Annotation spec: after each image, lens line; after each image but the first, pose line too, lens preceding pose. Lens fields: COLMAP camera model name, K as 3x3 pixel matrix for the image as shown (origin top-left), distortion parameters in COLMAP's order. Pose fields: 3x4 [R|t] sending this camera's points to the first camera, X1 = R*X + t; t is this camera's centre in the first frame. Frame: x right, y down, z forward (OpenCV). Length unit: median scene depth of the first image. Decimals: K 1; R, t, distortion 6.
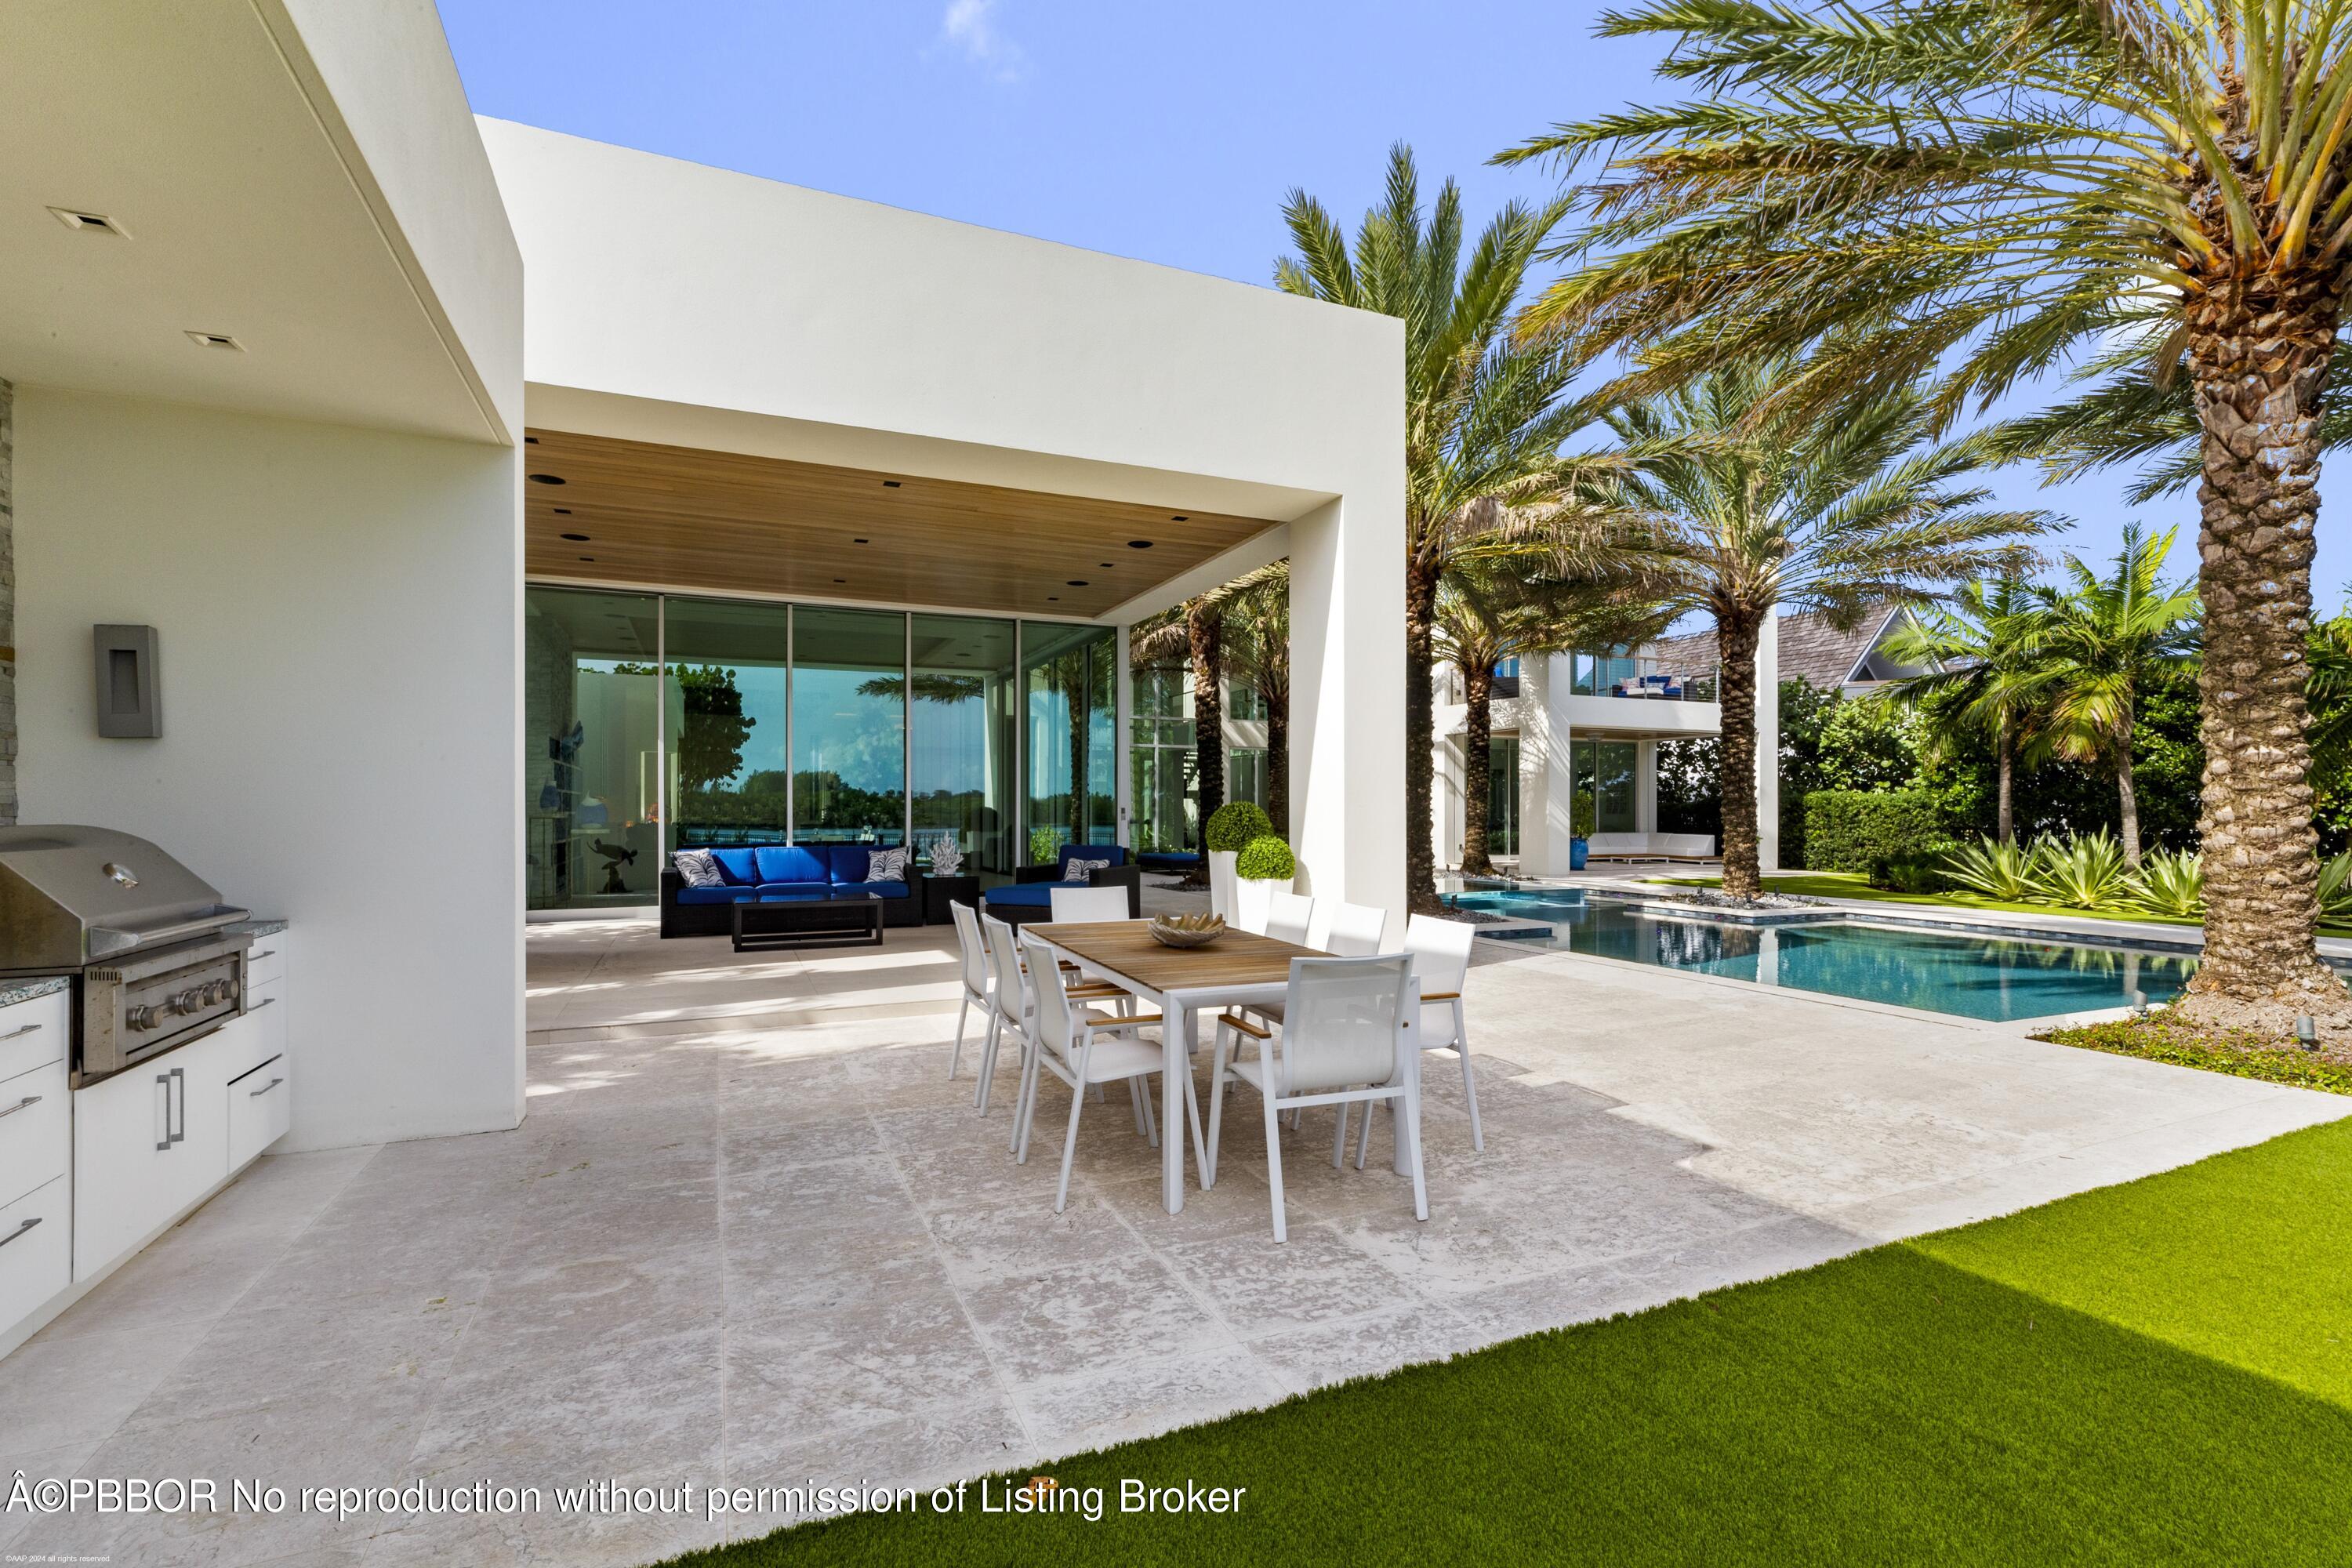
lens RADIAL K [[1072.6, 0, 1175.5], [0, 1072.6, 815.1], [0, 0, 1]] dist [0.001979, 0.000323]
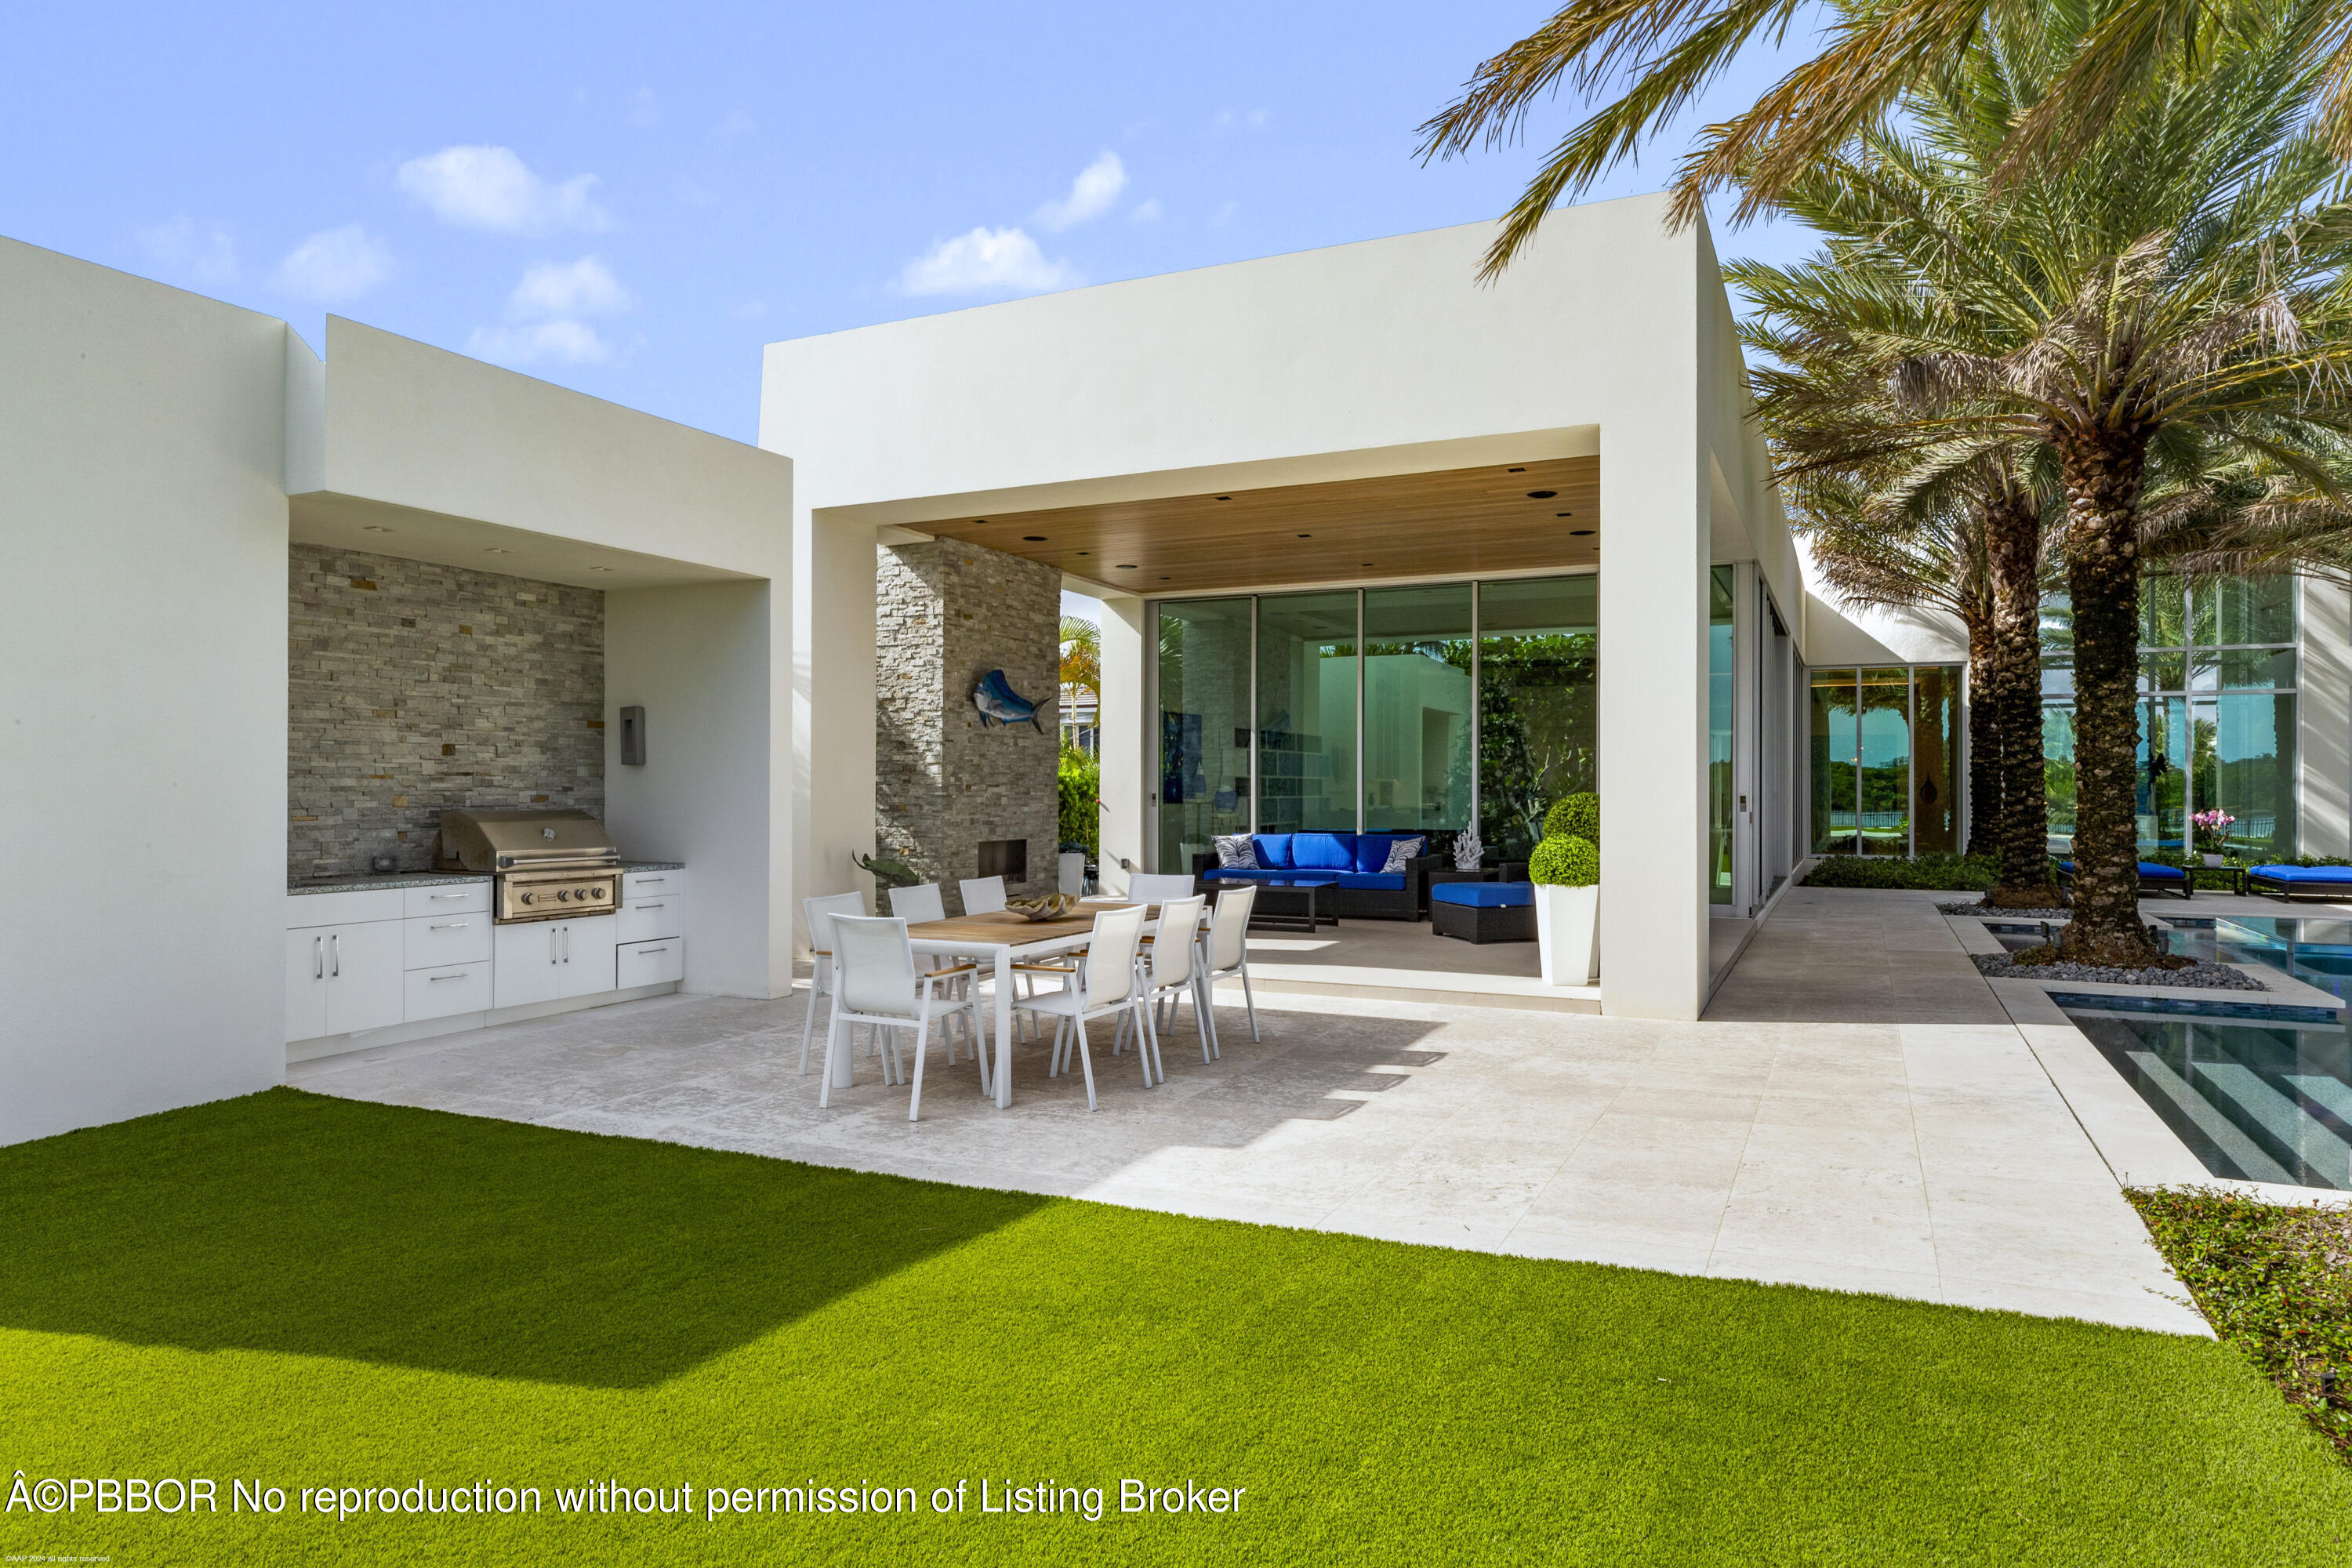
lens RADIAL K [[1399.8, 0, 1176.0], [0, 1399.8, 784.0], [0, 0, 1]] dist [0.000034, 0.000199]
pose [[0.655832, 0.000554, -0.754907, 1.519463], [-0.005049, 0.999981, -0.003653, -0.032719], [0.754890, 0.006207, 0.655822, 0.084781]]
